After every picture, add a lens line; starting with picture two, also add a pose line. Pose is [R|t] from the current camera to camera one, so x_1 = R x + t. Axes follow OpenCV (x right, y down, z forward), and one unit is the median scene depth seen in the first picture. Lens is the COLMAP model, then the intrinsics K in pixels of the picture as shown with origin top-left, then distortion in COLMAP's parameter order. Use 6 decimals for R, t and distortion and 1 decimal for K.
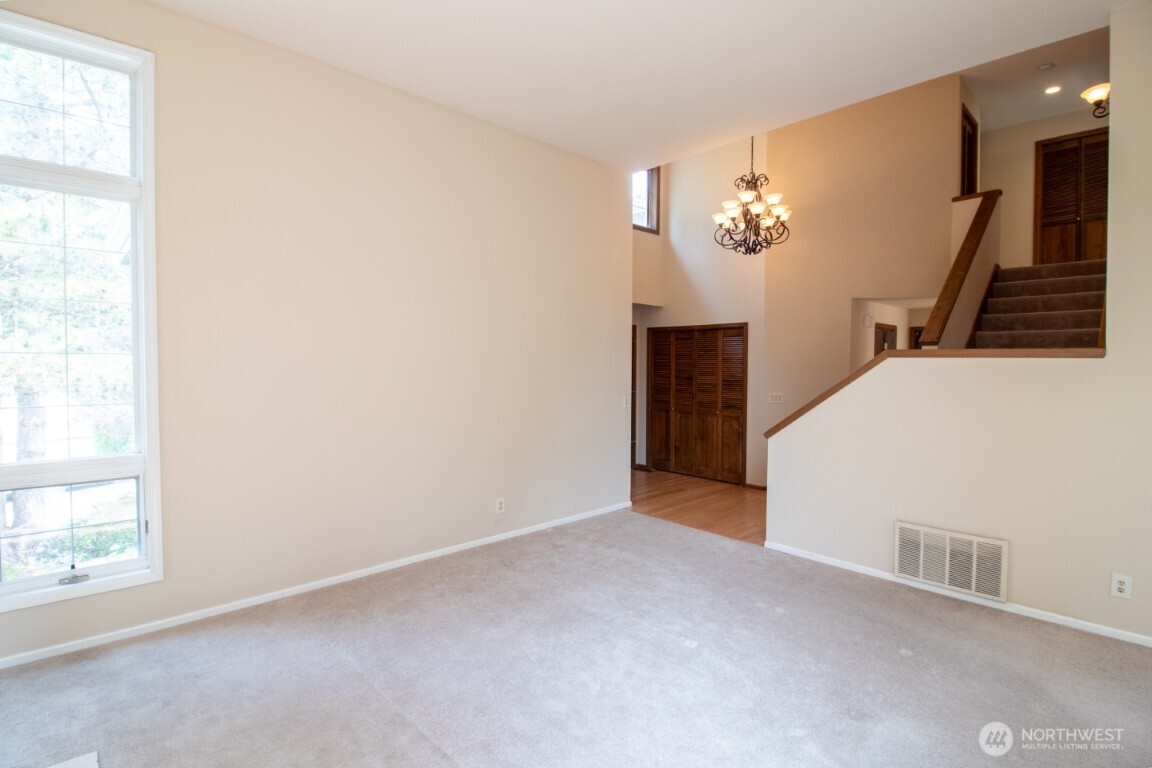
lens RADIAL K [[545.6, 0, 558.2], [0, 545.6, 383.7], [0, 0, 1]] dist [-0.000106, -0.014537]
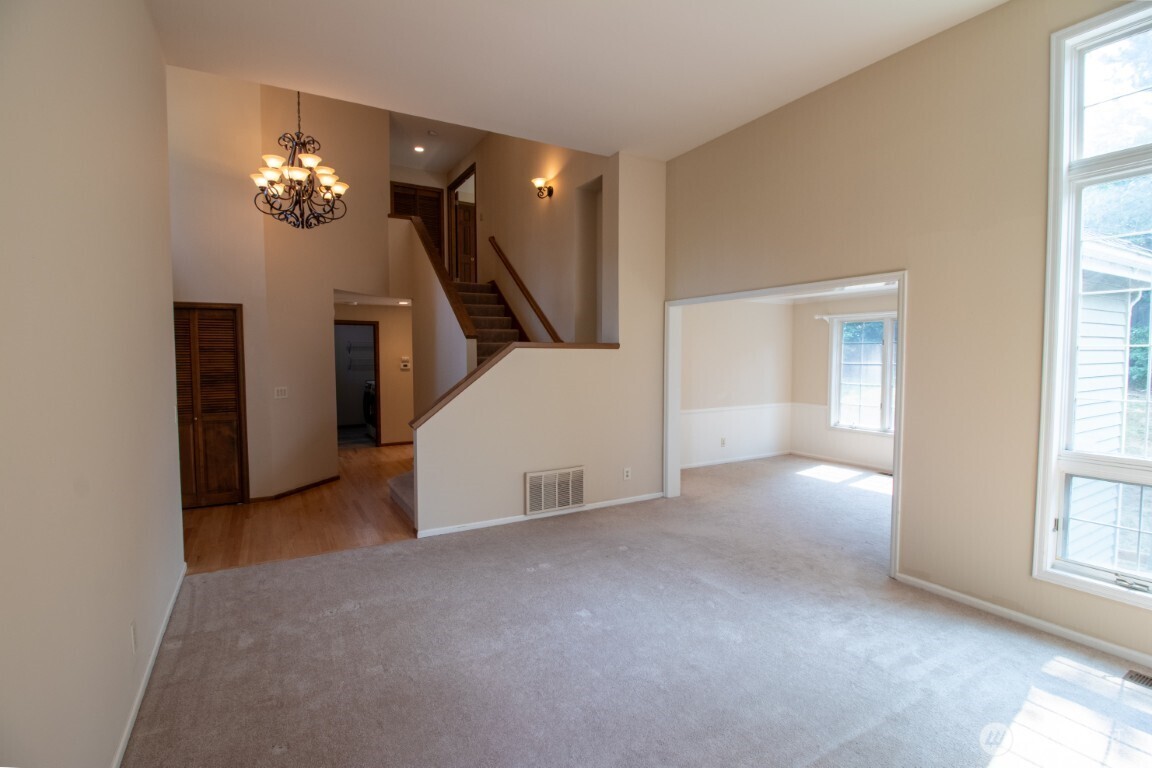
lens RADIAL K [[545.6, 0, 558.2], [0, 545.6, 383.7], [0, 0, 1]] dist [-0.000106, -0.014537]
pose [[0.219384, -0.057993, 0.973913, -0.523223], [0.041080, 0.997896, 0.050168, -0.020985], [-0.974773, 0.029002, 0.221305, 0.528511]]
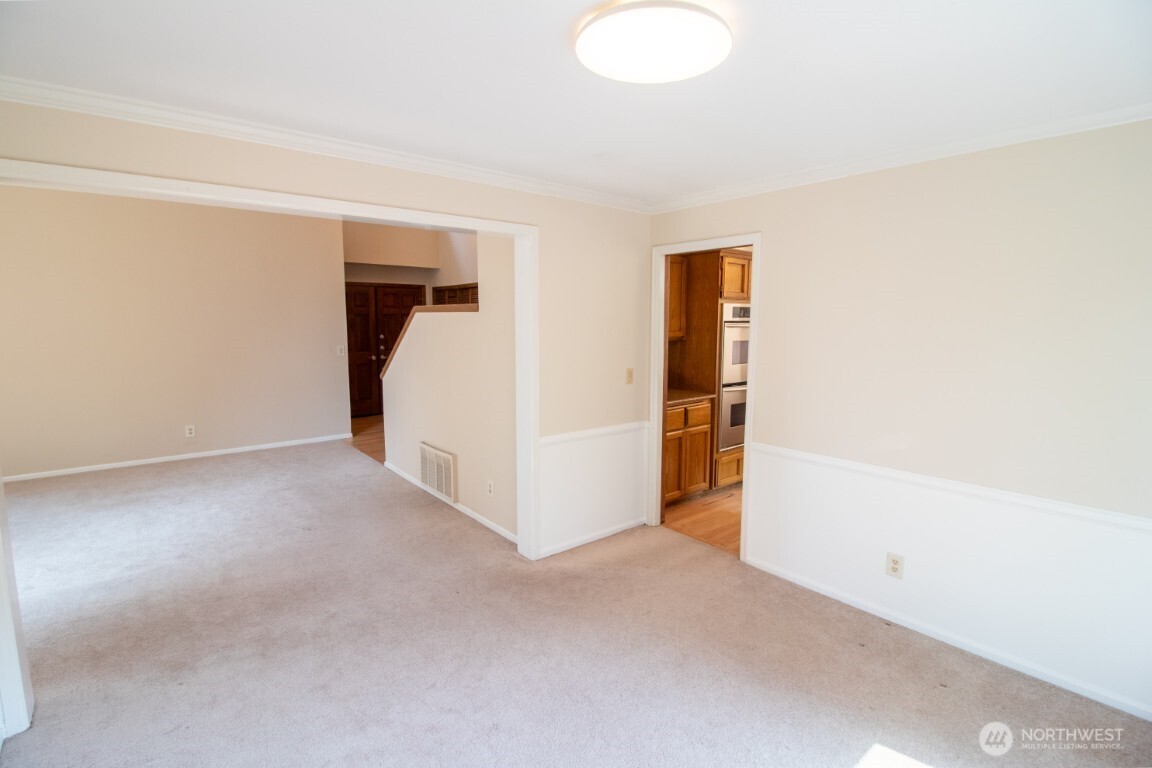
lens RADIAL K [[545.6, 0, 558.2], [0, 545.6, 383.7], [0, 0, 1]] dist [-0.000106, -0.014537]
pose [[0.998341, 0.006272, -0.057240, 0.848186], [-0.001407, 0.996411, 0.084641, 0.008463], [0.057566, -0.084420, 0.994766, -0.192723]]
